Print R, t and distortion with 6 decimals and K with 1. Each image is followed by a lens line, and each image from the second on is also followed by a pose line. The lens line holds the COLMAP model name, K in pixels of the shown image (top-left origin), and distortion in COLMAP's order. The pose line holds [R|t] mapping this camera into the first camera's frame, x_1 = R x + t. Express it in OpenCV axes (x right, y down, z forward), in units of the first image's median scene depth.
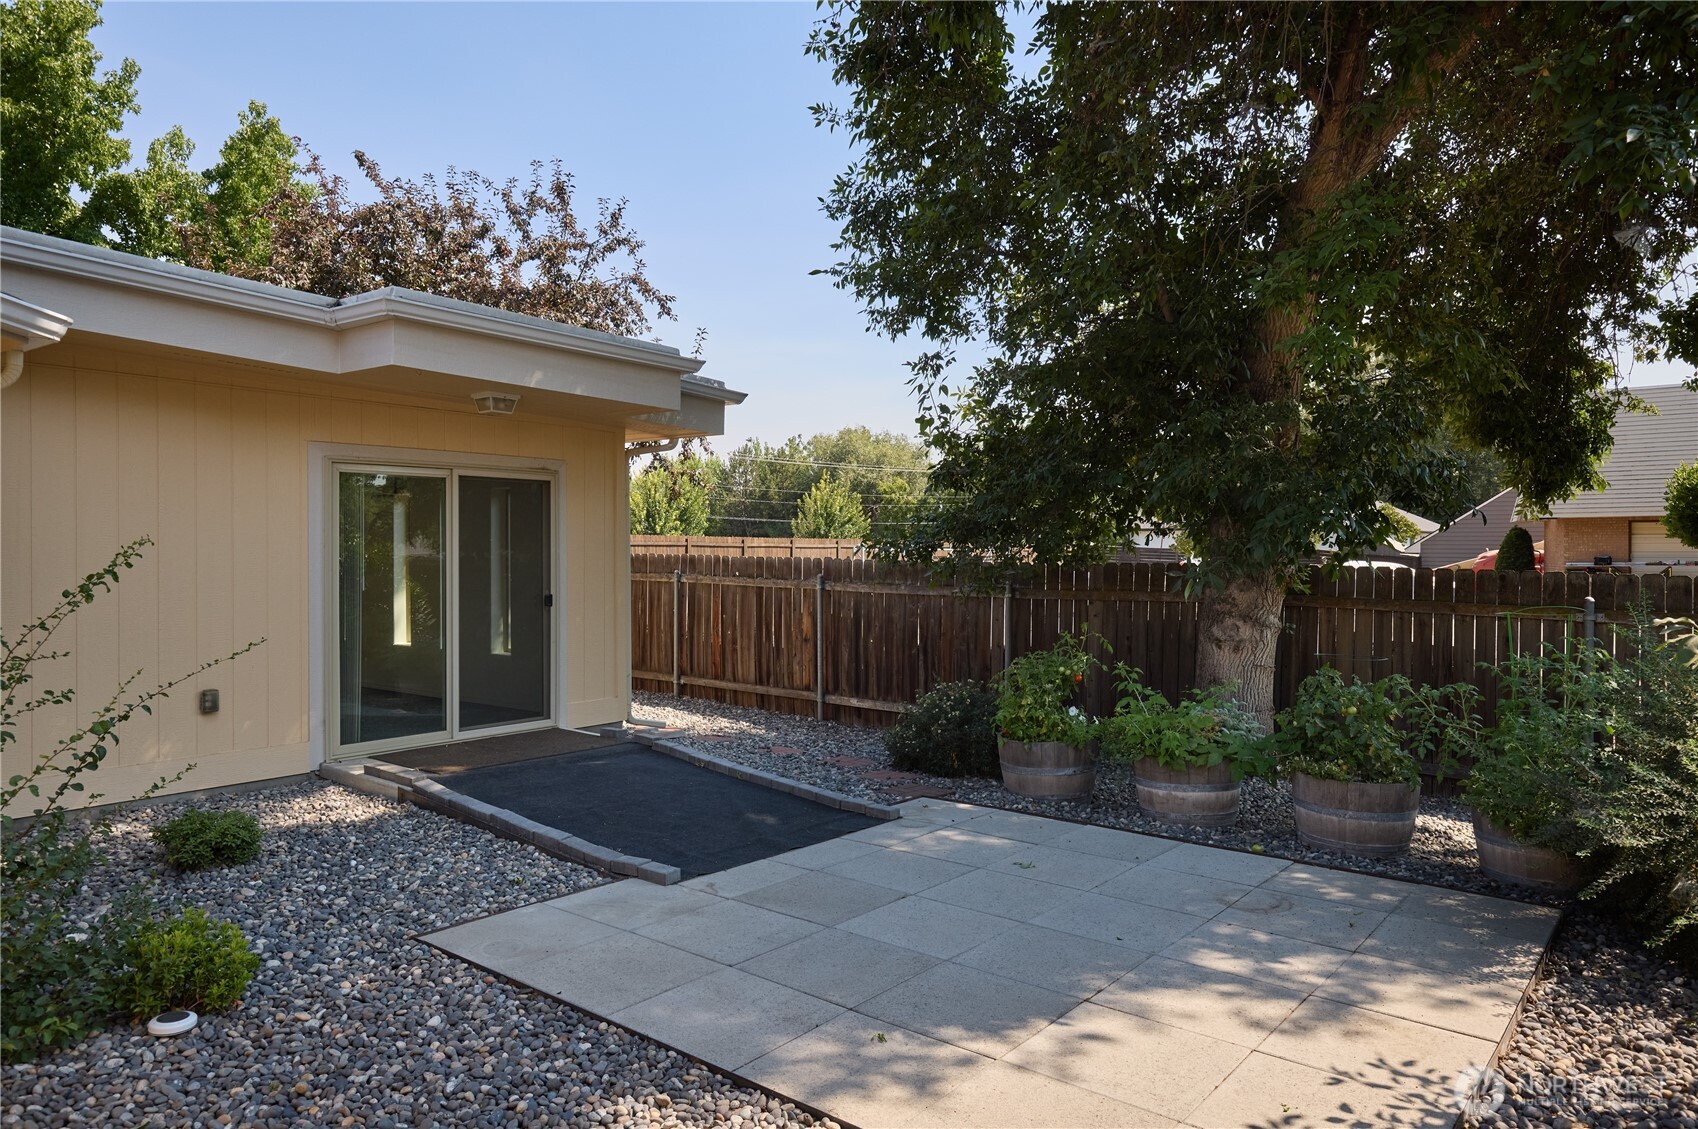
lens RADIAL K [[1092.8, 0, 849.0], [0, 1092.8, 564.5], [0, 0, 1]] dist [-0.000195, -0.000027]
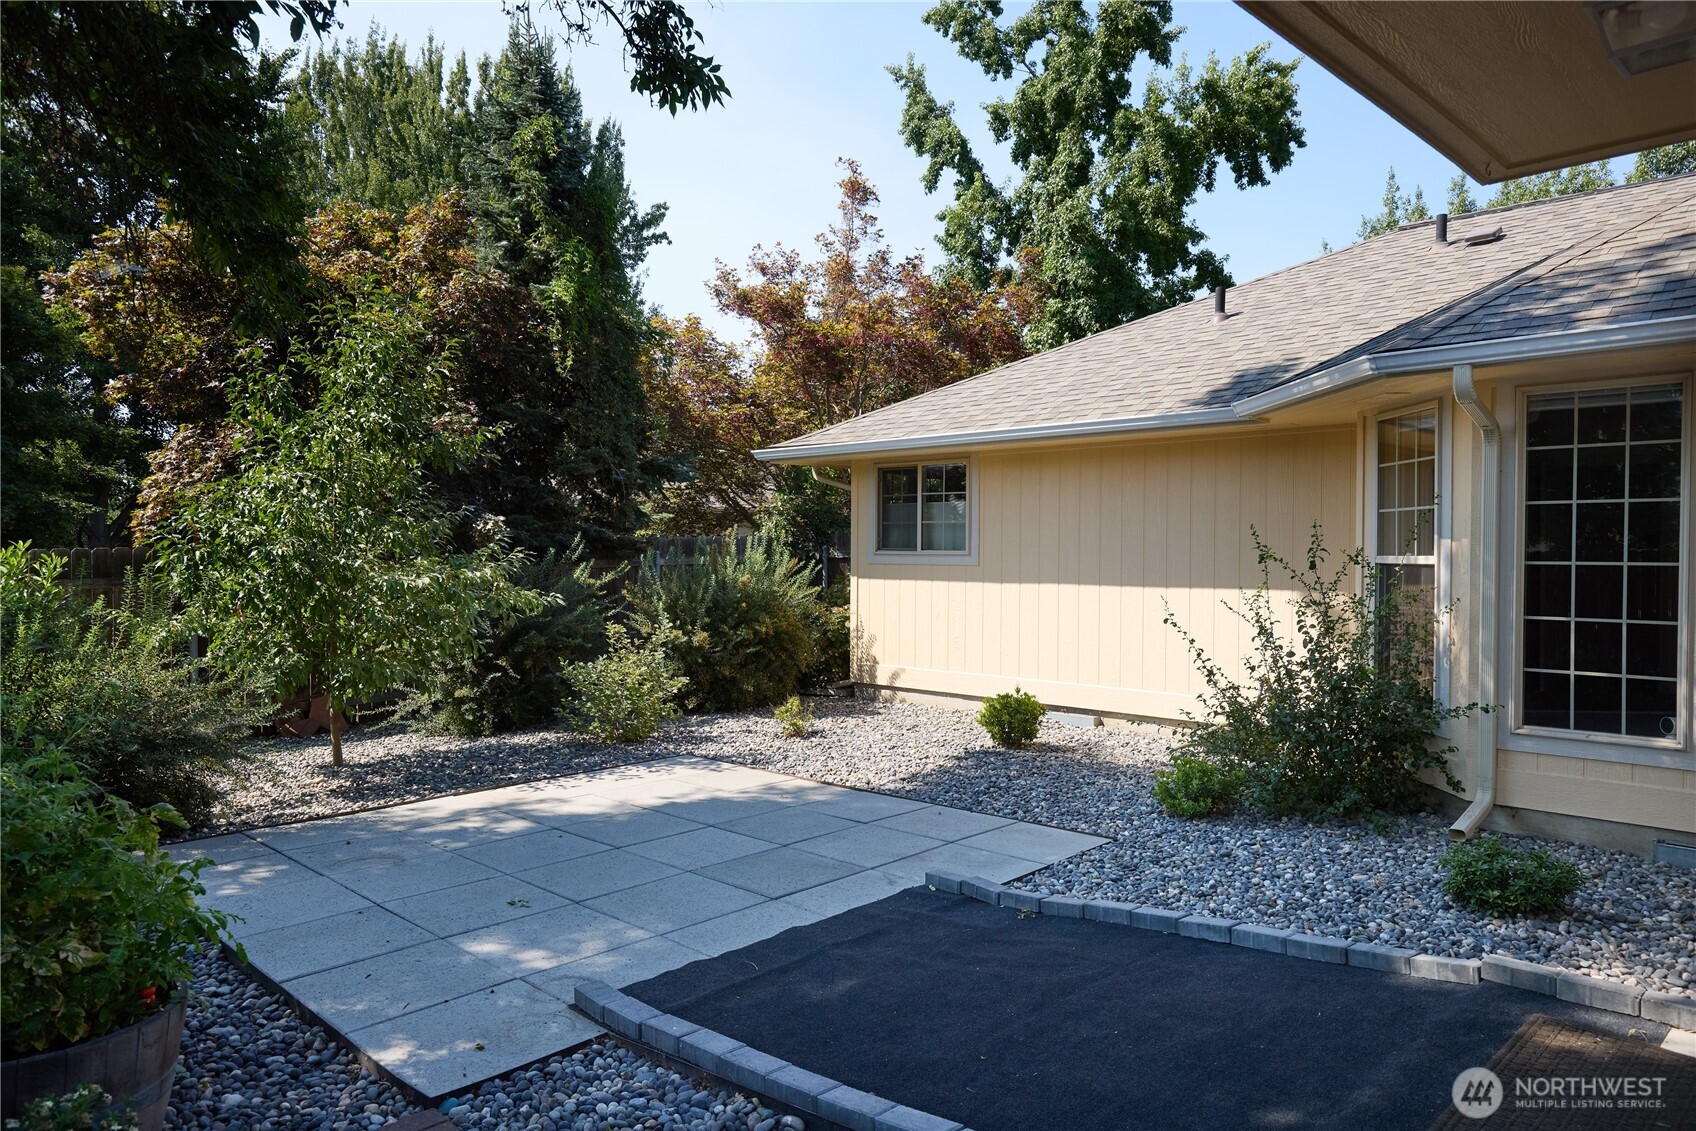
lens RADIAL K [[1123.5, 0, 848.0], [0, 1123.5, 565.5], [0, 0, 1]] dist [-0.006511, -0.001994]
pose [[-0.995585, -0.006600, 0.093627, -0.152631], [-0.005010, 0.999839, 0.017204, 0.002942], [-0.093726, 0.016659, -0.995459, 1.686297]]
